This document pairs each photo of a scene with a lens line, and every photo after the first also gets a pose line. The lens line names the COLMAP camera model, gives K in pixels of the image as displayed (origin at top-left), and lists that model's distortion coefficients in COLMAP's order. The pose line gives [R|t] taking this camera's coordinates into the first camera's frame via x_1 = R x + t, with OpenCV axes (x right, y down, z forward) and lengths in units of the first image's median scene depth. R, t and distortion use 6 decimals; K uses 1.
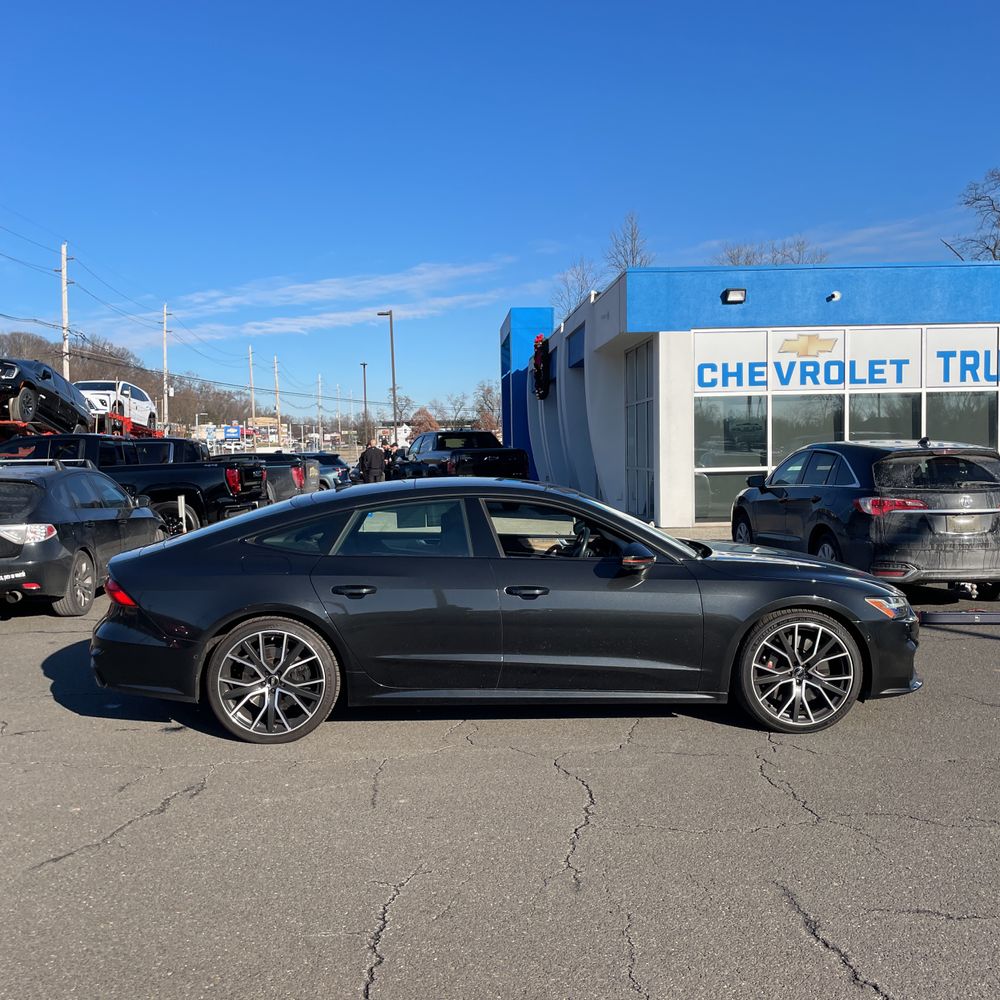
lens RADIAL K [[999.9, 0, 520.7], [0, 999.9, 500.9], [0, 0, 1]] dist [0.005304, -0.003735]
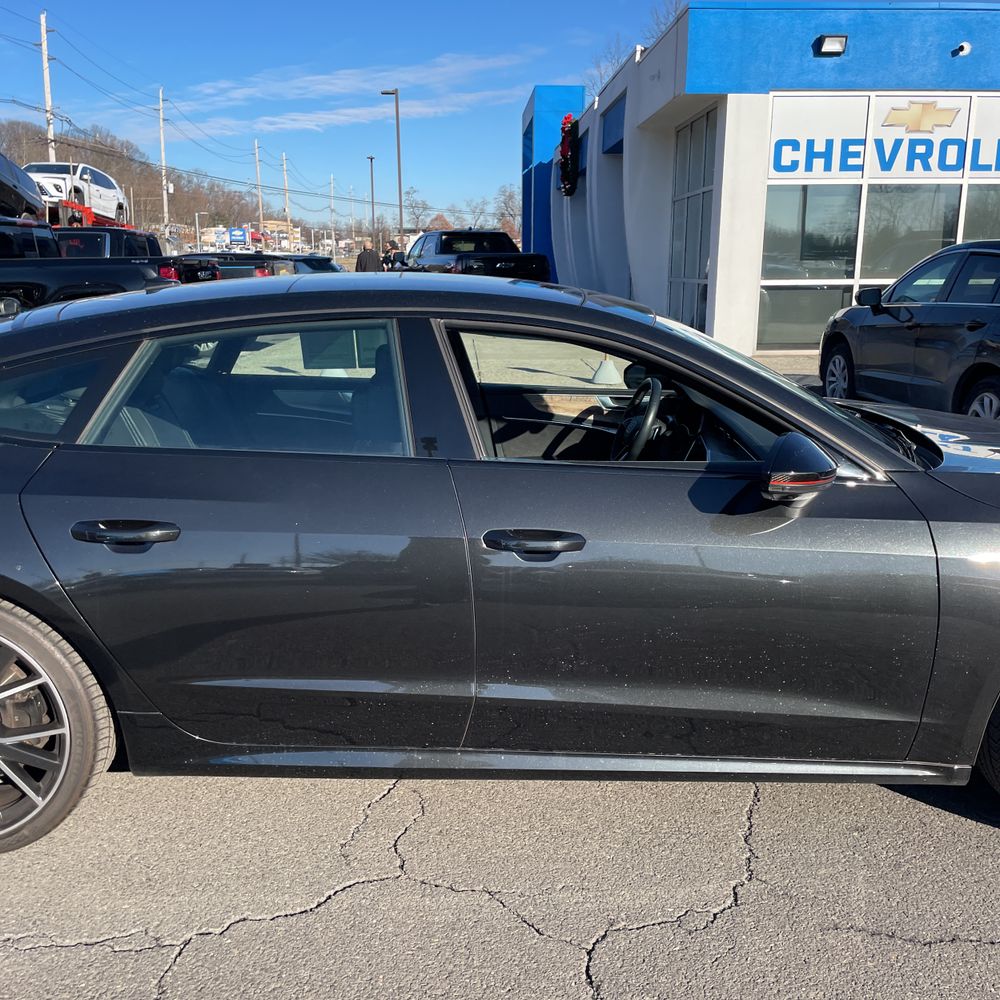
lens RADIAL K [[1056.4, 0, 498.9], [0, 1056.4, 513.7], [0, 0, 1]] dist [0.093555, -0.123617]
pose [[0.999029, 0.028285, -0.033792, 0.001501], [-0.021629, 0.982835, 0.183216, -0.001135], [0.038394, -0.182307, 0.982492, 0.129181]]
